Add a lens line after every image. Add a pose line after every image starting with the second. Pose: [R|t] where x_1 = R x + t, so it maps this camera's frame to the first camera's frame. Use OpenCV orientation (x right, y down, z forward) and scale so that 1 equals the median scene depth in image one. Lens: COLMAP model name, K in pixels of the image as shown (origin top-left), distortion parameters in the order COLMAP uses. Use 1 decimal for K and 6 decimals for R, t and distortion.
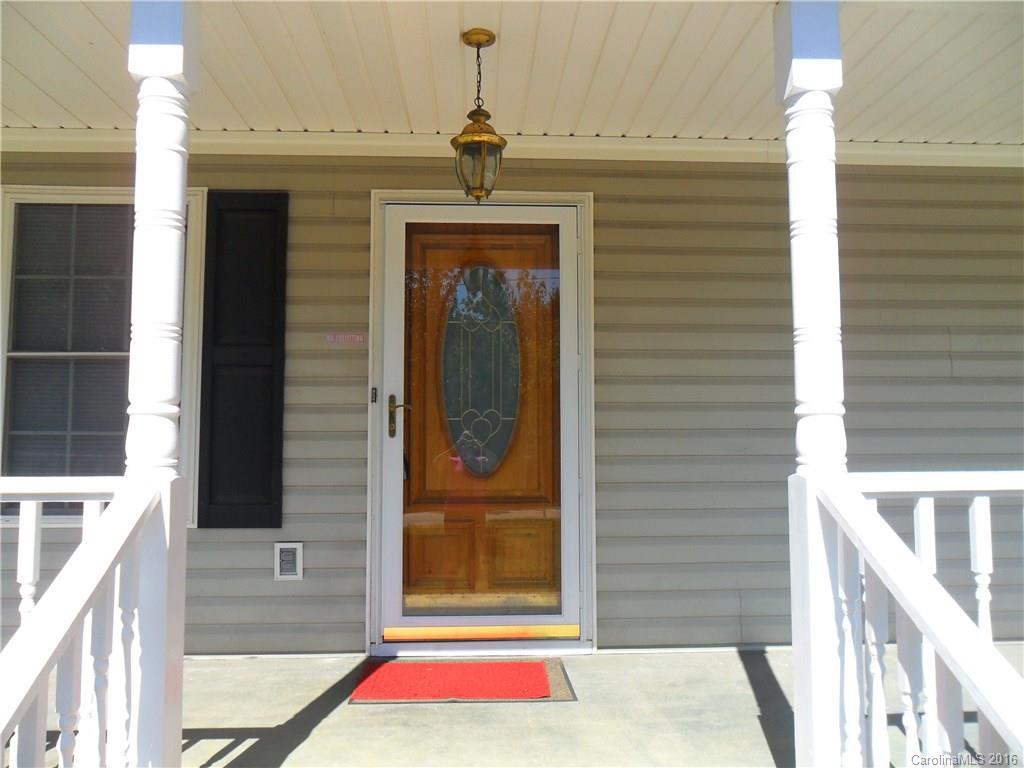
lens RADIAL K [[815.7, 0, 512.0], [0, 815.7, 384.0], [0, 0, 1]] dist [-0.049220, 0.039162]
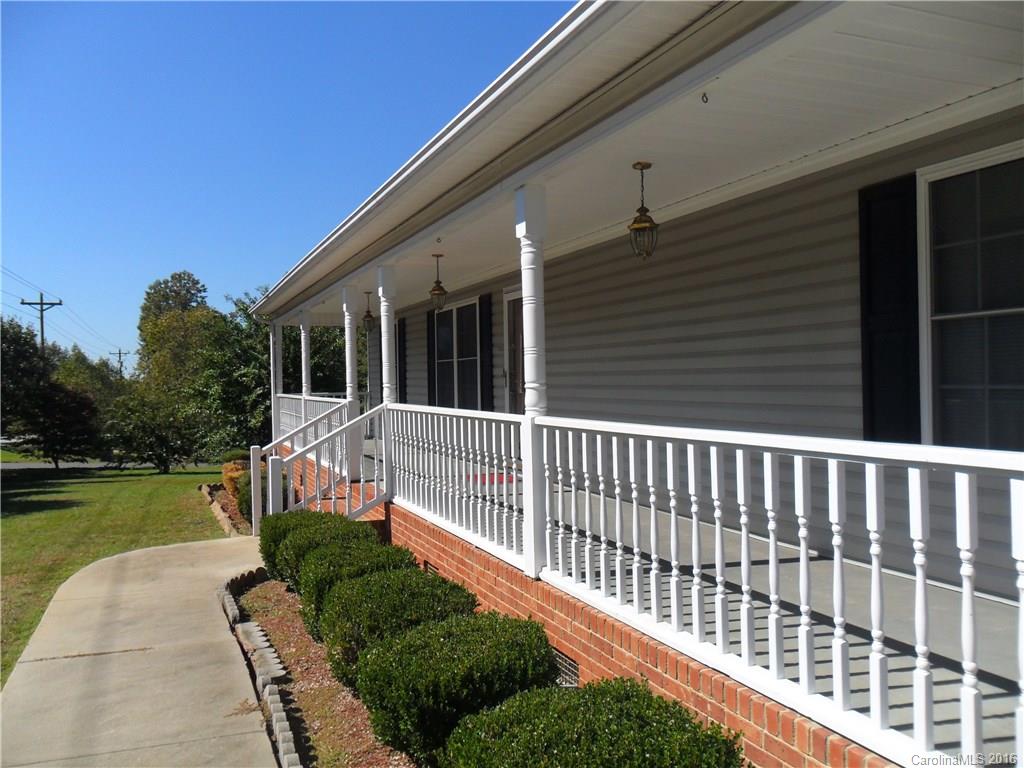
lens RADIAL K [[815.7, 0, 512.0], [0, 815.7, 384.0], [0, 0, 1]] dist [-0.049220, 0.039162]
pose [[0.402870, 0.005932, -0.915238, 1.388994], [0.049563, 0.998370, 0.028287, -0.034387], [0.913914, -0.056758, 0.401919, 0.050660]]
